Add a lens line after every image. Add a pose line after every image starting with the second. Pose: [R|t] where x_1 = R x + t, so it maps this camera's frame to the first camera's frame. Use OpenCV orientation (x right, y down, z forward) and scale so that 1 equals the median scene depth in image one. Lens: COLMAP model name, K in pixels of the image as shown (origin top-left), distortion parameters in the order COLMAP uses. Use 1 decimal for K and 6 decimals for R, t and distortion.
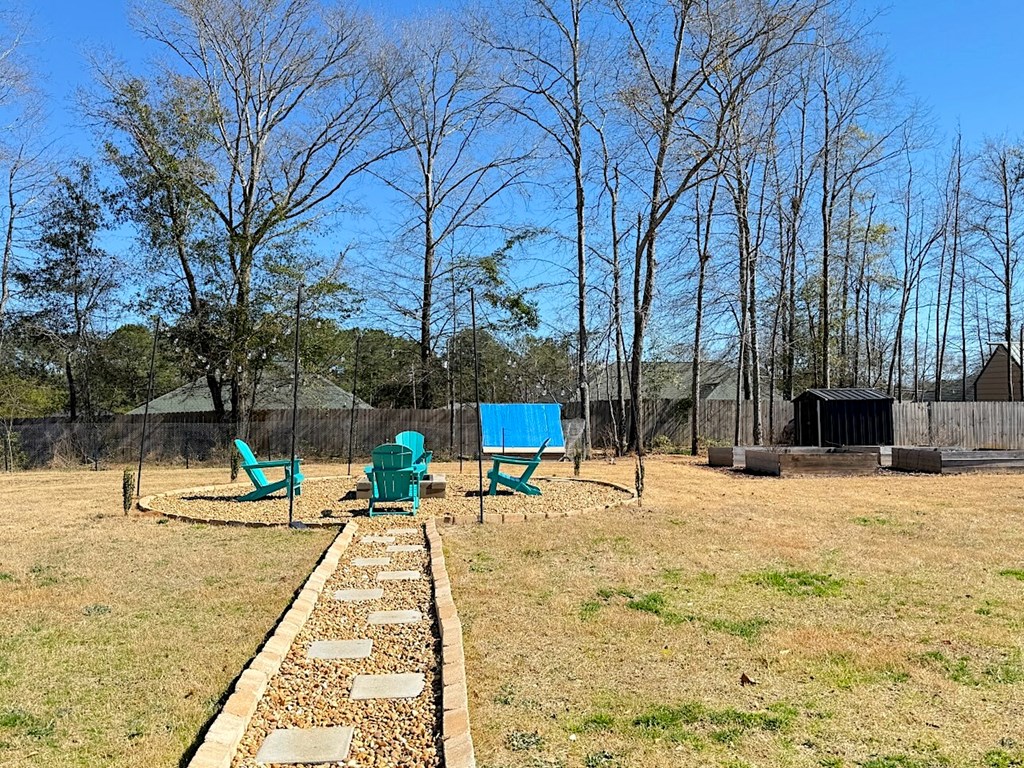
lens RADIAL K [[854.0, 0, 516.6], [0, 854.0, 382.8], [0, 0, 1]] dist [0.158468, -0.303781]
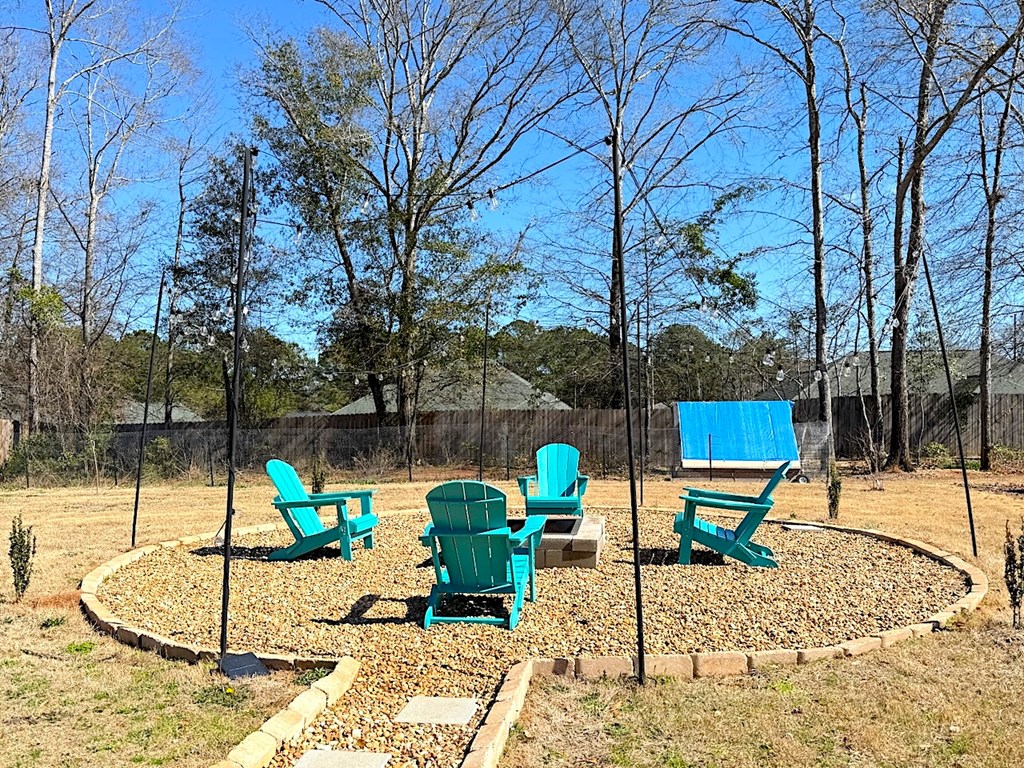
lens RADIAL K [[854.0, 0, 516.6], [0, 854.0, 382.8], [0, 0, 1]] dist [0.158468, -0.303781]
pose [[0.970216, -0.015790, -0.241726, 0.001981], [0.015742, 0.999874, -0.002132, 0.005863], [0.241729, -0.001737, 0.970342, 0.190773]]
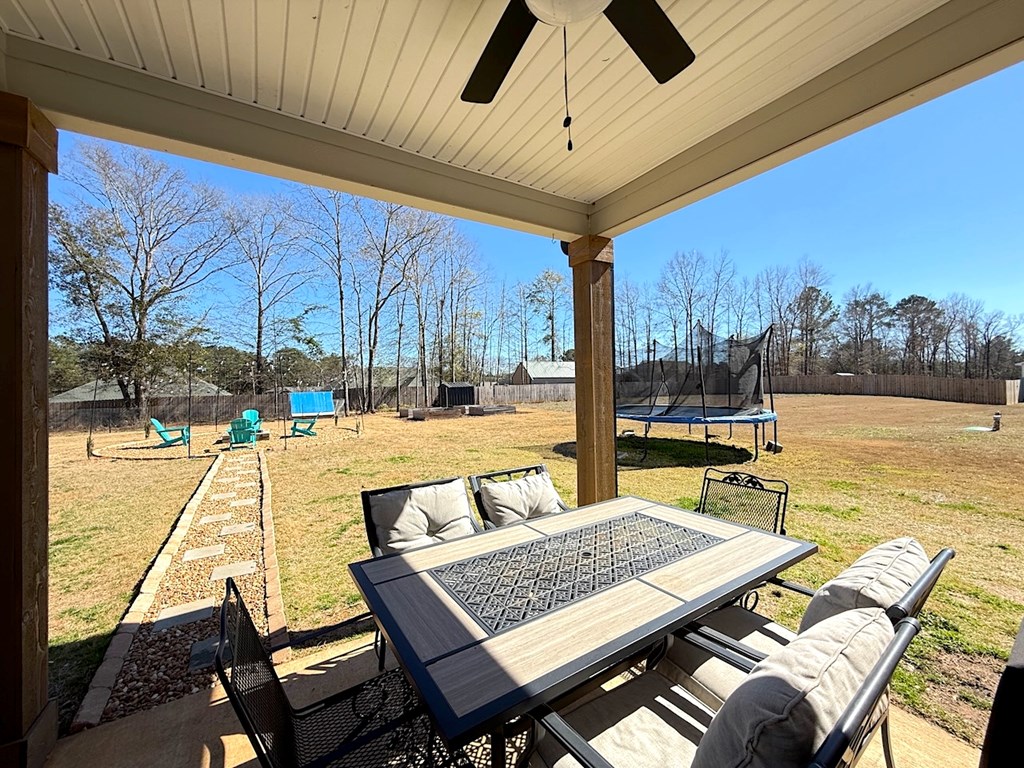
lens RADIAL K [[408.9, 0, 508.0], [0, 408.9, 382.9], [0, 0, 1]] dist [0.000923, 0.000152]
pose [[0.905787, -0.015831, 0.423437, 0.013694], [0.006536, 0.999705, 0.023394, -0.015832], [-0.423682, -0.018423, 0.905624, -0.101650]]
